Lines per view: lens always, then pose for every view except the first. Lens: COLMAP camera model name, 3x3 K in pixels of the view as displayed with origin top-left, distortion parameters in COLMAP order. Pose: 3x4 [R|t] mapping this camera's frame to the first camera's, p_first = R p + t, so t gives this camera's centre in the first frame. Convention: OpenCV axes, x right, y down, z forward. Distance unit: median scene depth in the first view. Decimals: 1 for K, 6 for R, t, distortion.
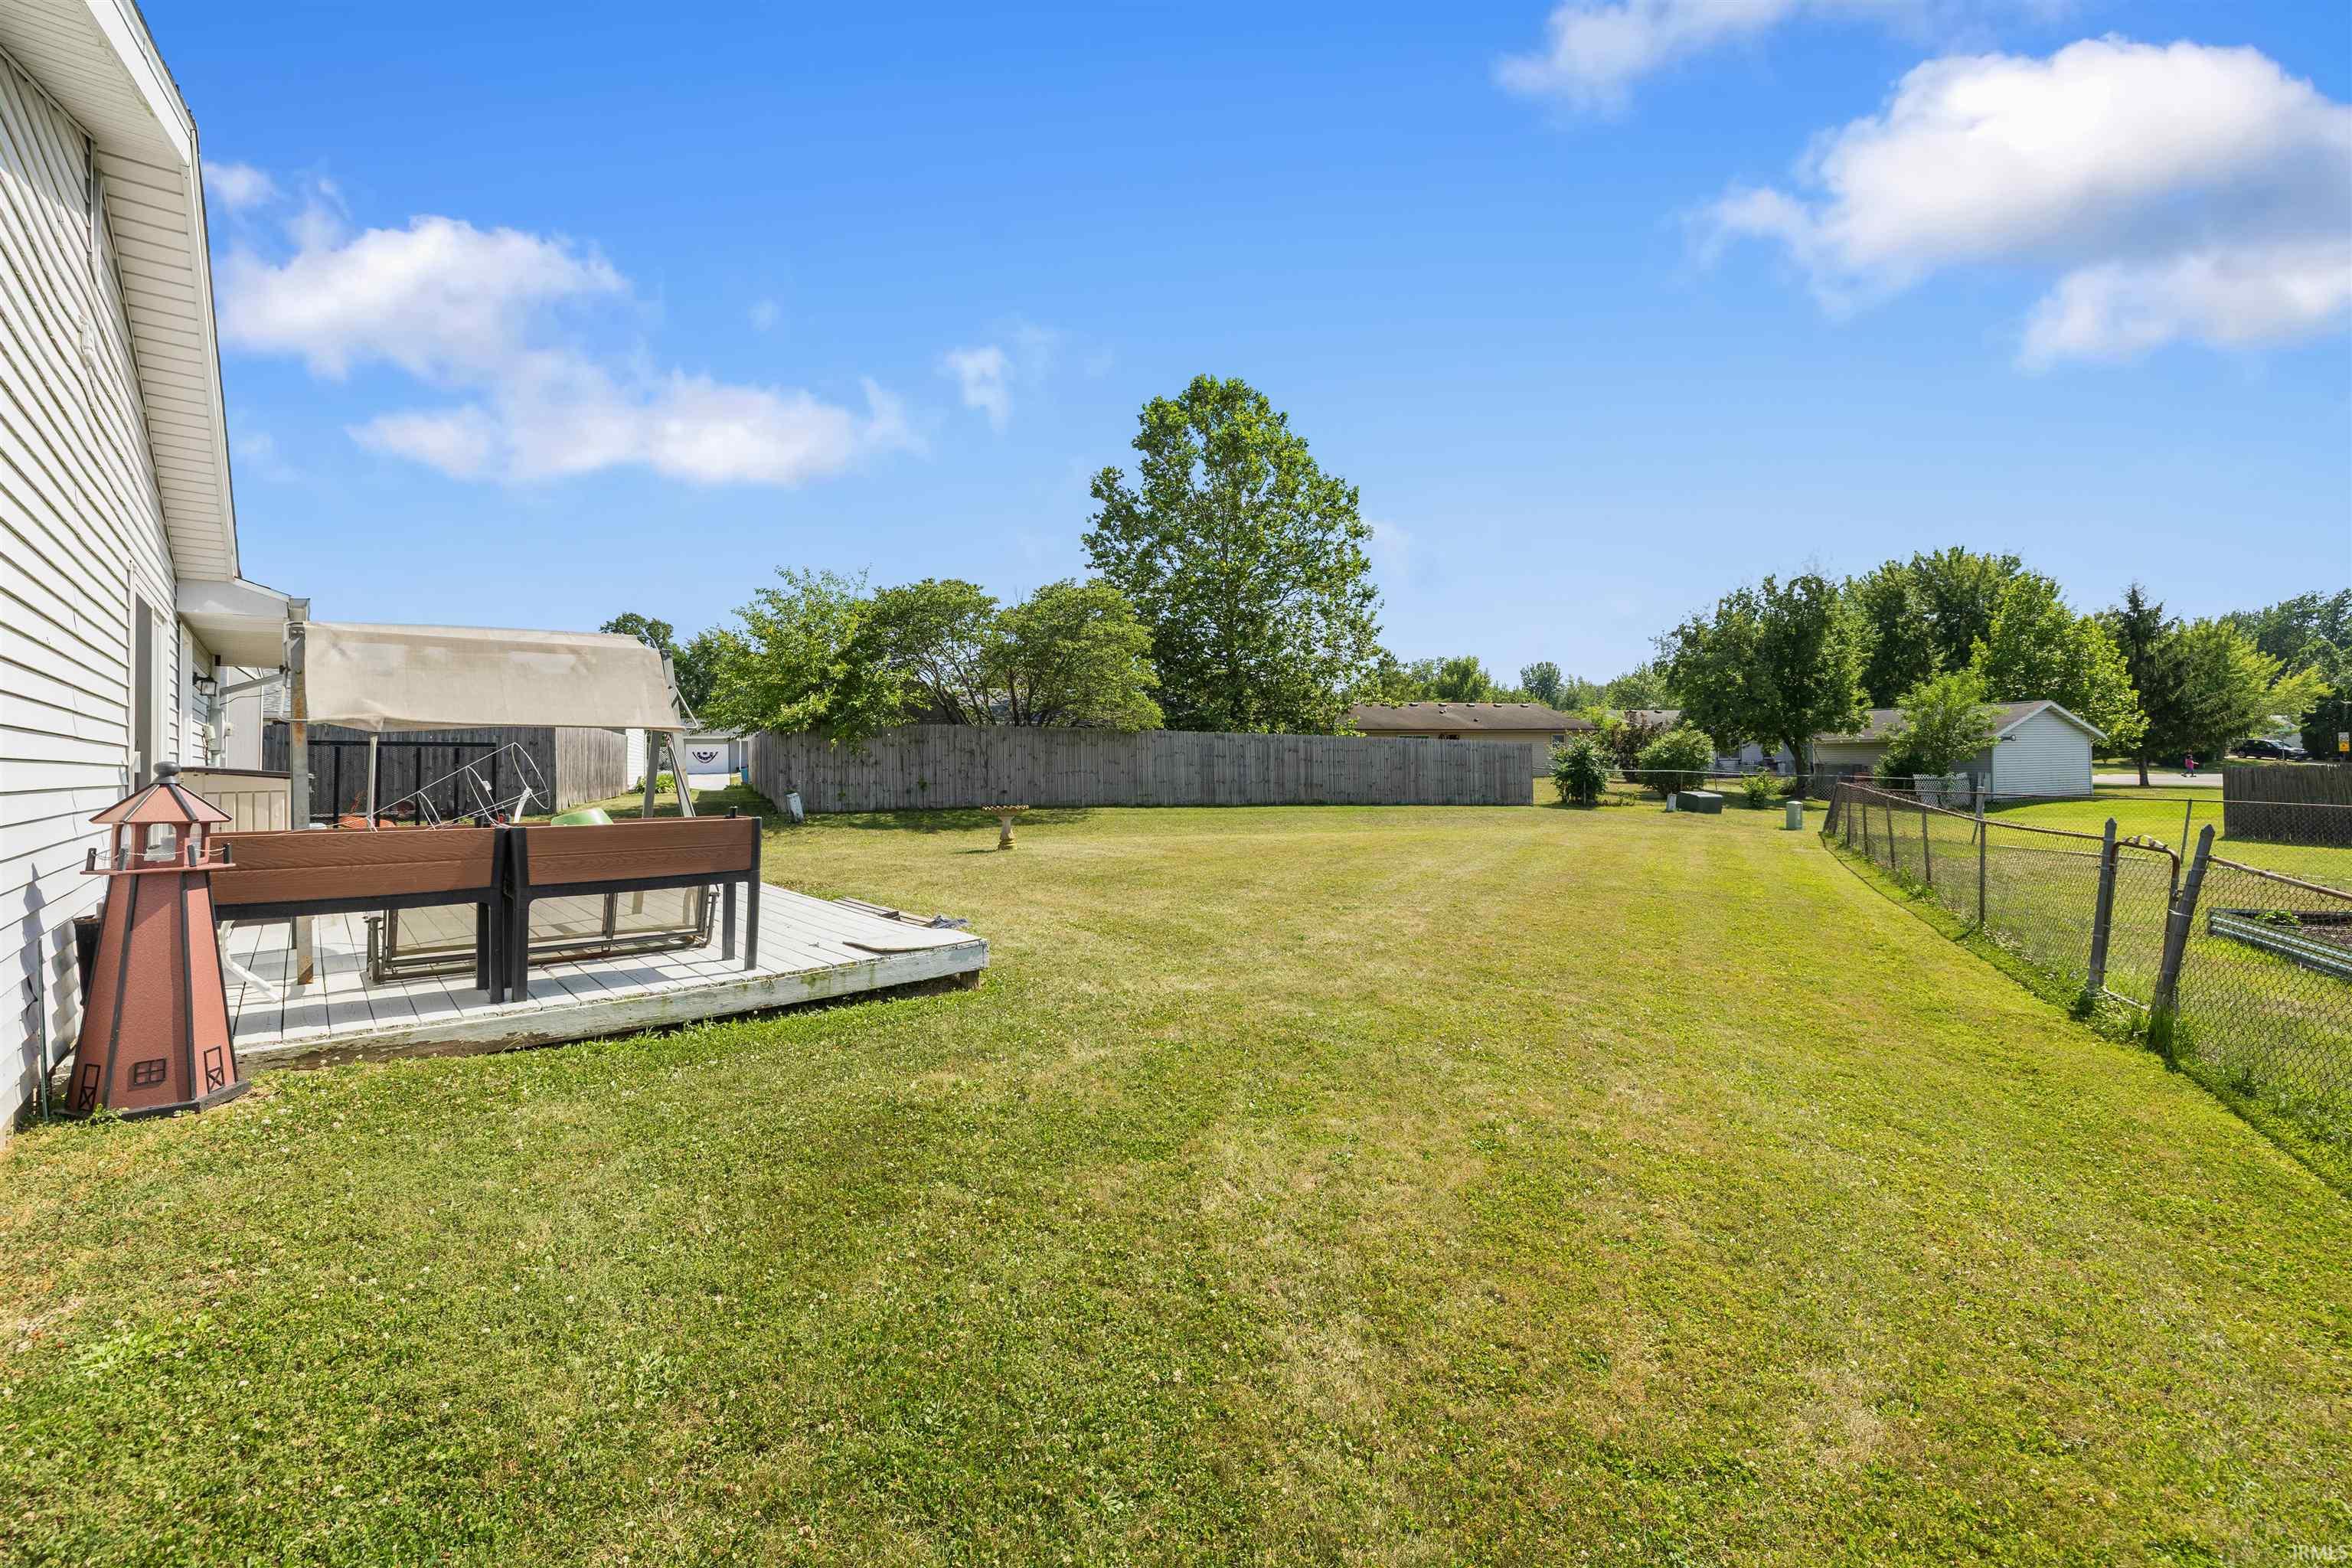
lens RADIAL K [[1000.1, 0, 1163.8], [0, 1000.1, 753.4], [0, 0, 1]] dist [0.003239, 0.000270]
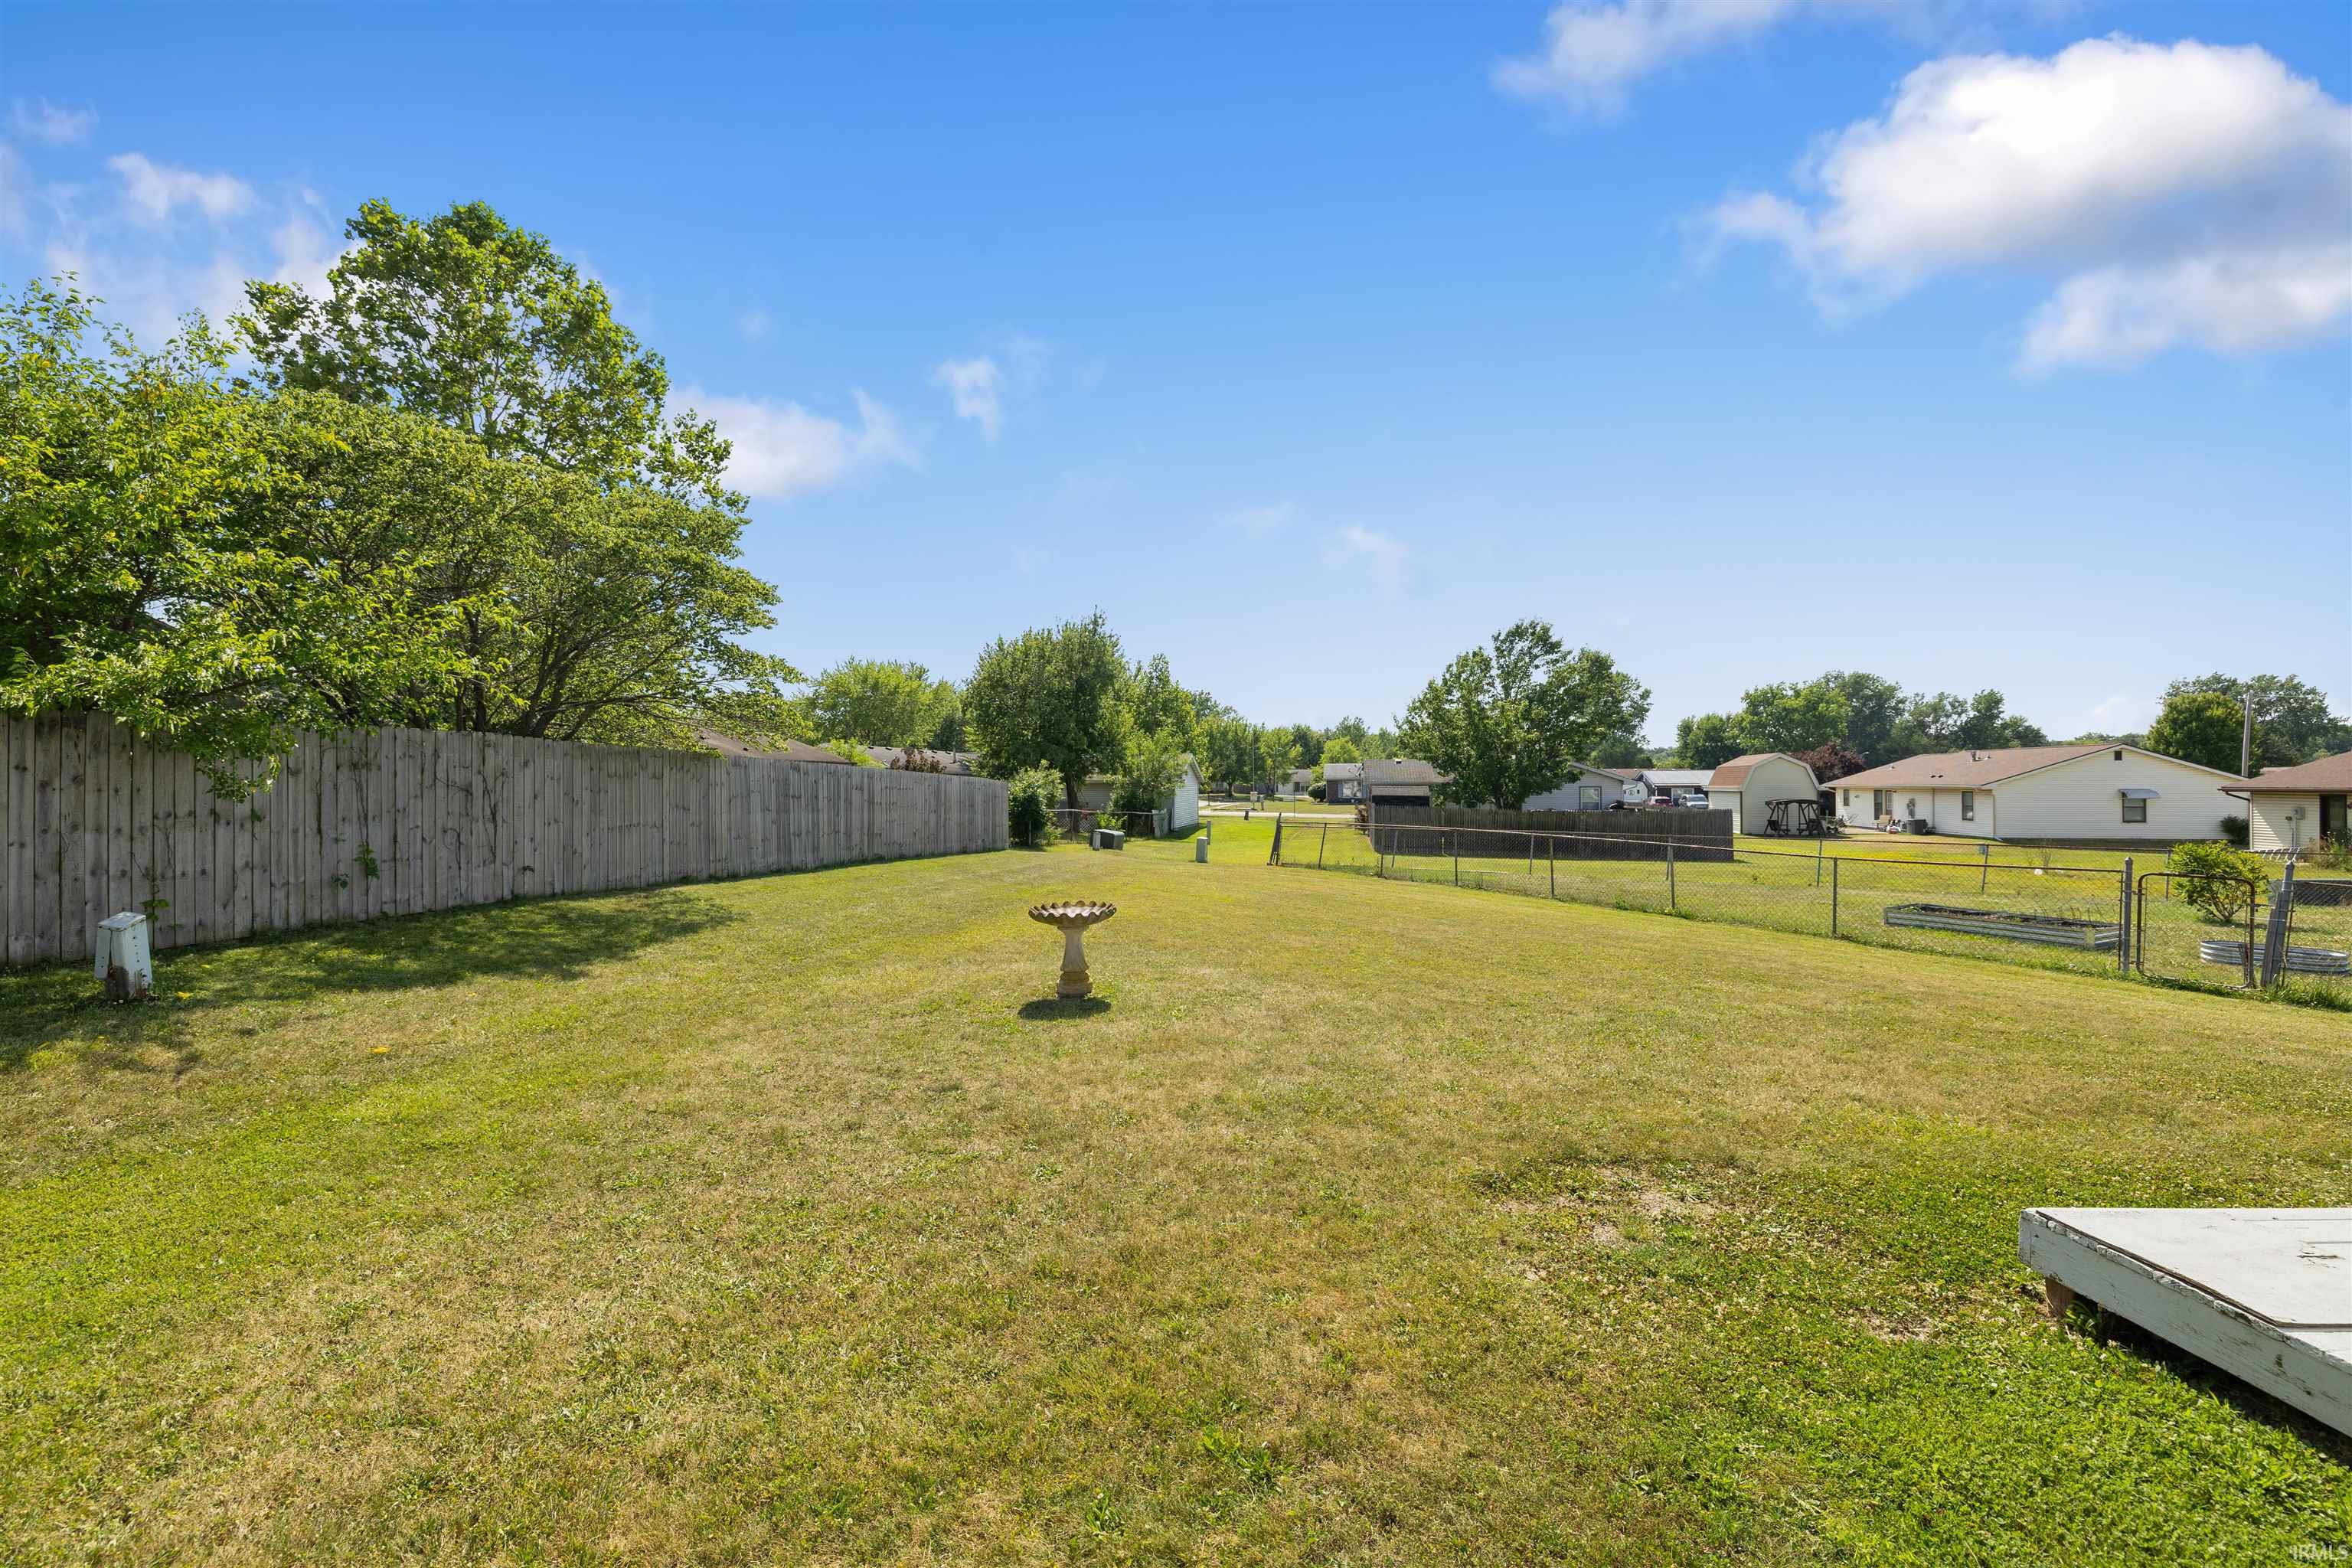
lens RADIAL K [[987.9, 0, 1135.2], [0, 987.9, 782.1], [0, 0, 1]] dist [0.000809, 0.000049]
pose [[0.591001, 0.014625, 0.806538, -0.332498], [-0.013728, 0.999873, -0.008072, -0.004688], [-0.806554, -0.006302, 0.591127, 0.405428]]
